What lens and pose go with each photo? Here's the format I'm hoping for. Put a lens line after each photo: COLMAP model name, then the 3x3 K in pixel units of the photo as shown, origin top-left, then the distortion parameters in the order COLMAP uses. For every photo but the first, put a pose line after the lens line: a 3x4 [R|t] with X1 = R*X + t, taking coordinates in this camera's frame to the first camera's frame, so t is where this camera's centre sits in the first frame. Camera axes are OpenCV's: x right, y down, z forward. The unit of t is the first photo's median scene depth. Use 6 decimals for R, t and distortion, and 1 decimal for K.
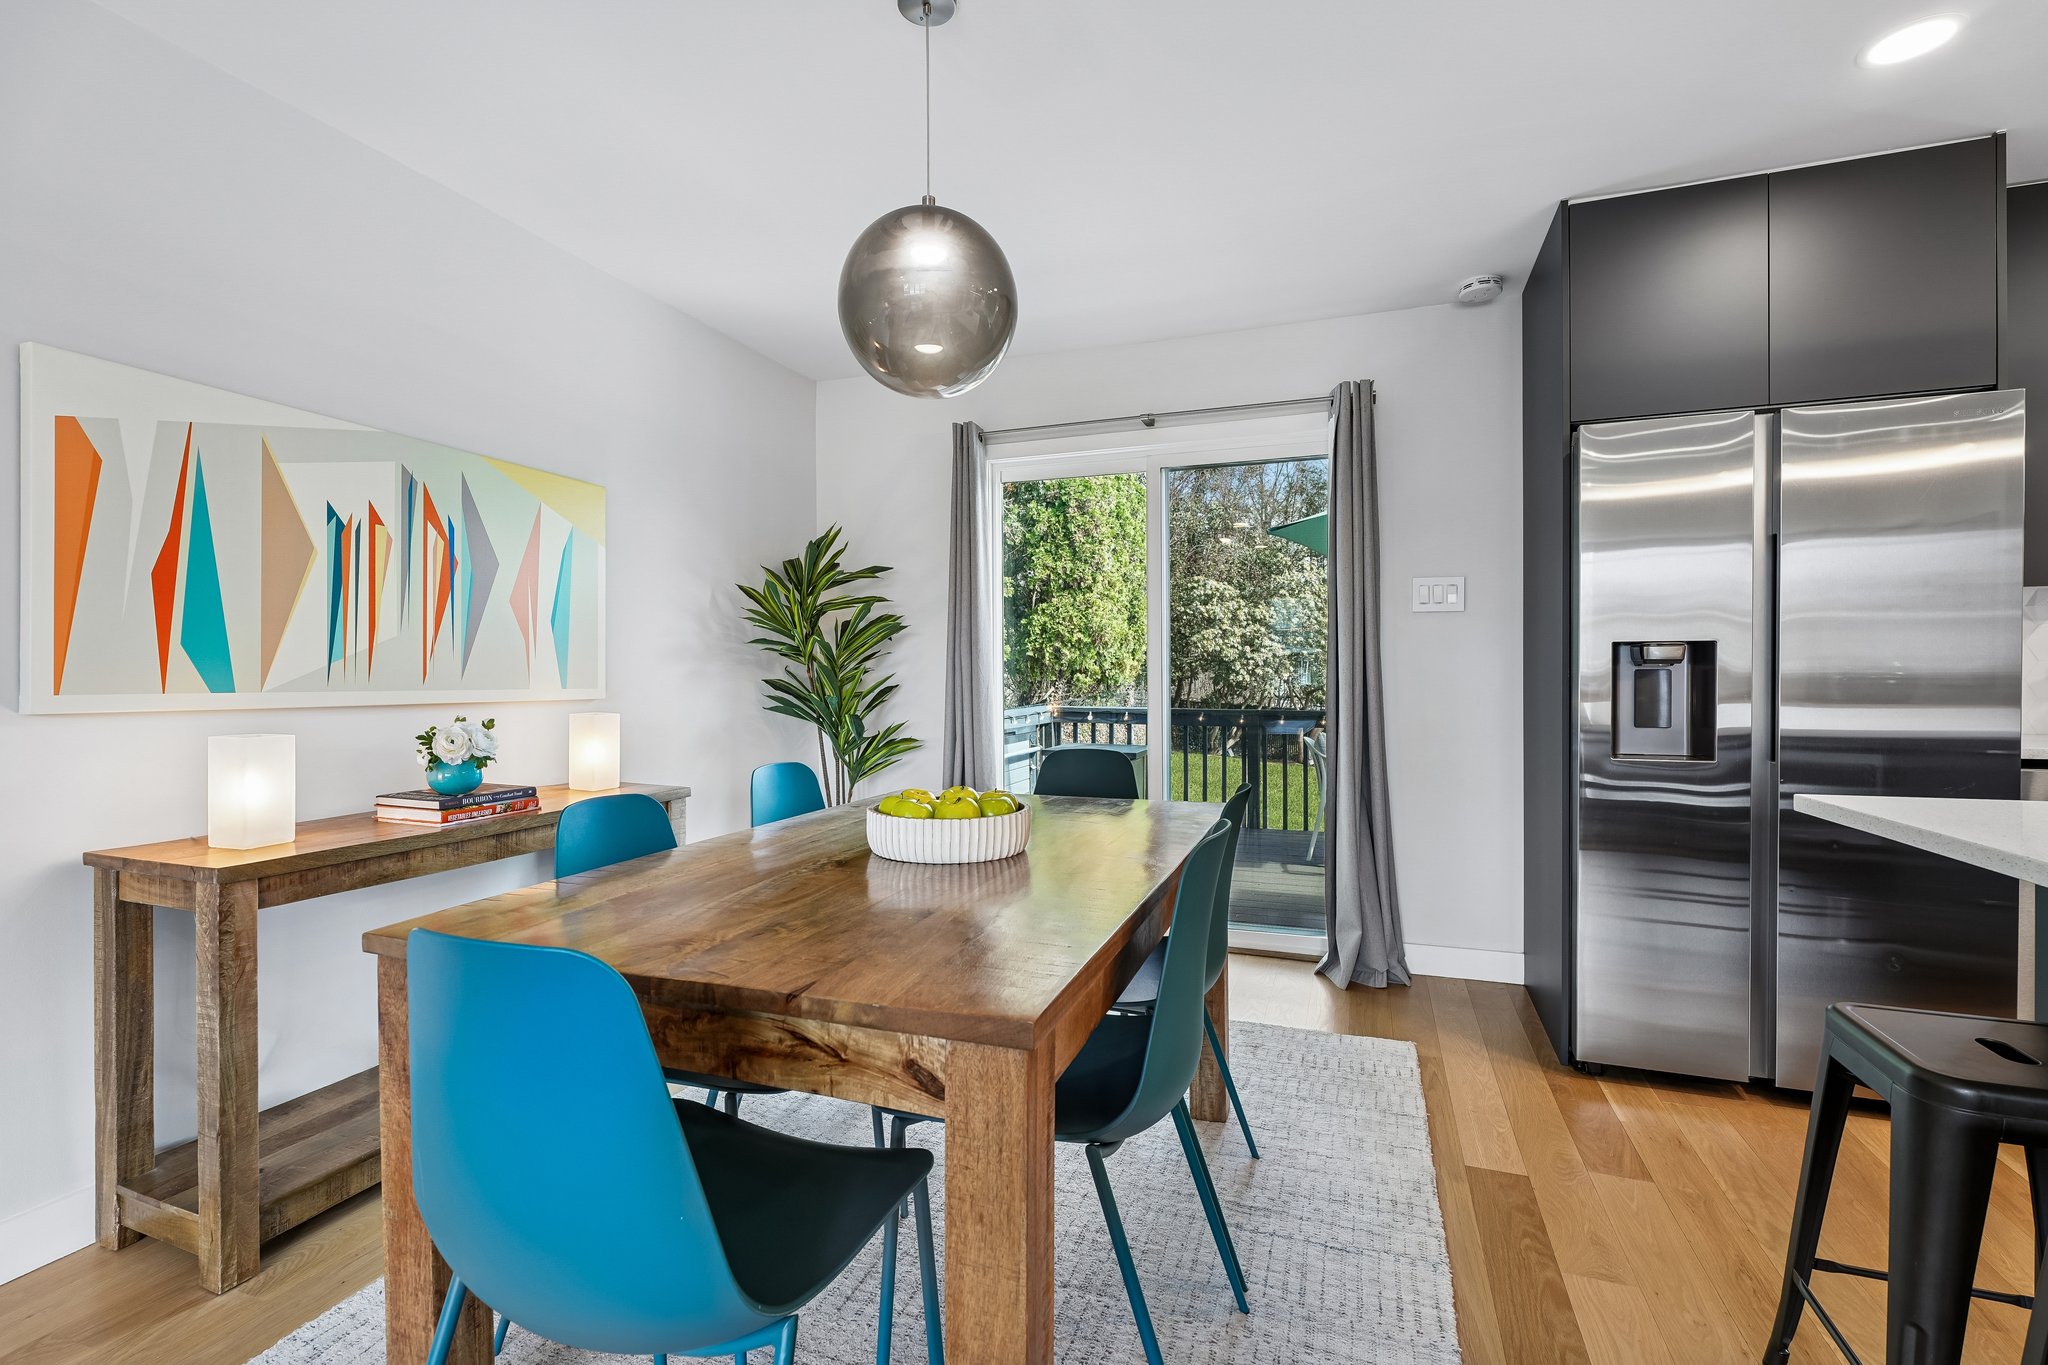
lens RADIAL K [[916.7, 0, 1017.8], [0, 916.7, 674.0], [0, 0, 1]] dist [-0.005987, 0.002621]
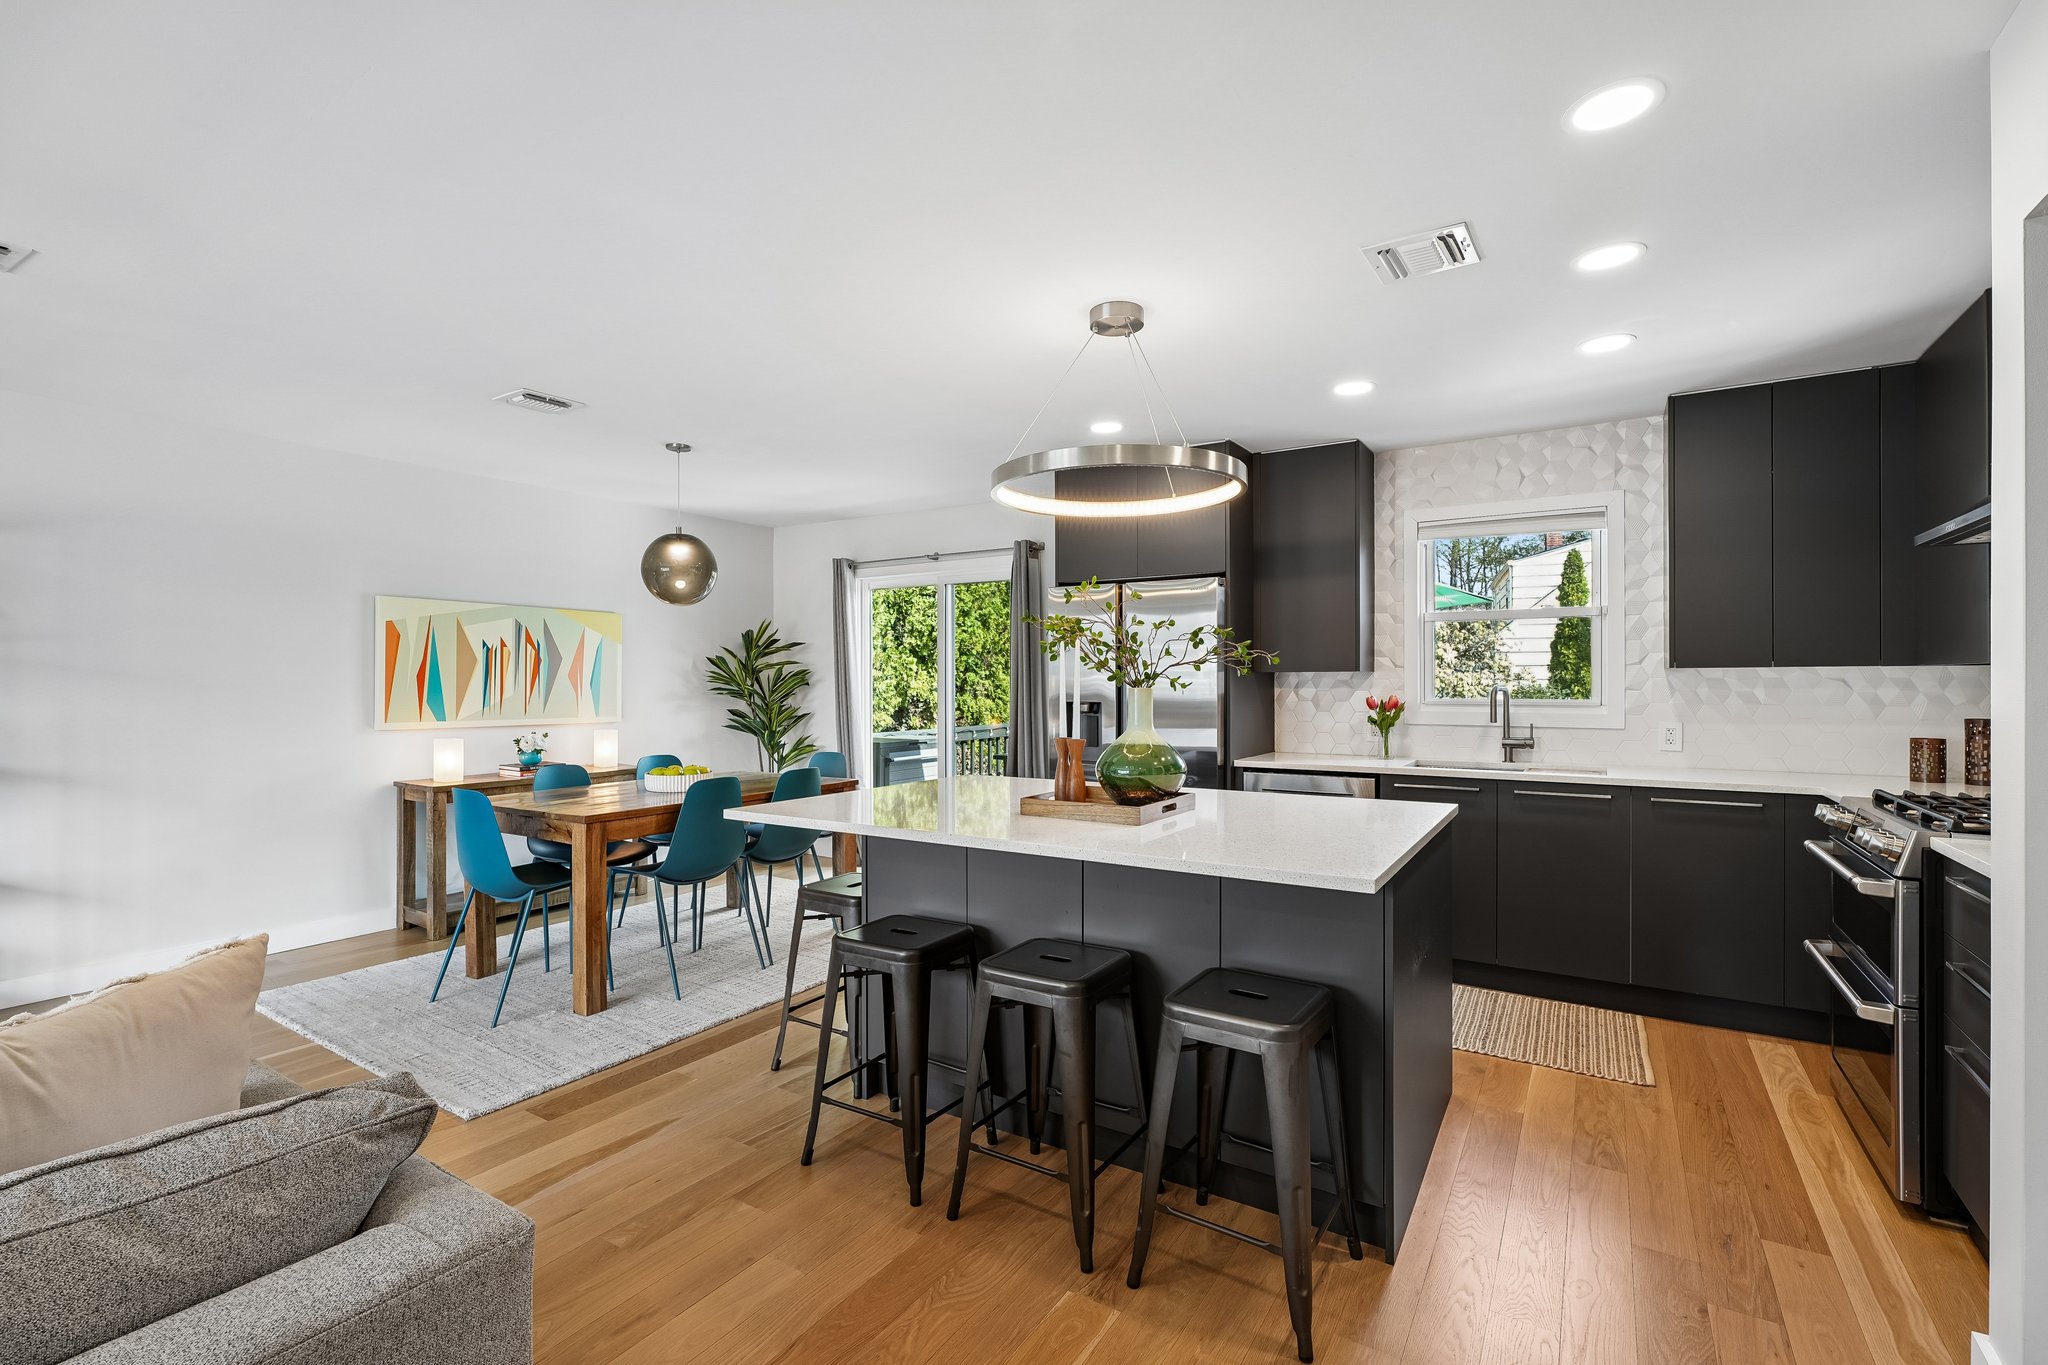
lens RADIAL K [[916.7, 0, 1020.3], [0, 916.7, 676.2], [0, 0, 1]] dist [-0.005987, 0.002621]
pose [[0.977290, 0.003063, -0.211886, 0.958467], [-0.004107, 0.999982, -0.004486, -0.077948], [0.211868, 0.005254, 0.977284, -0.881694]]
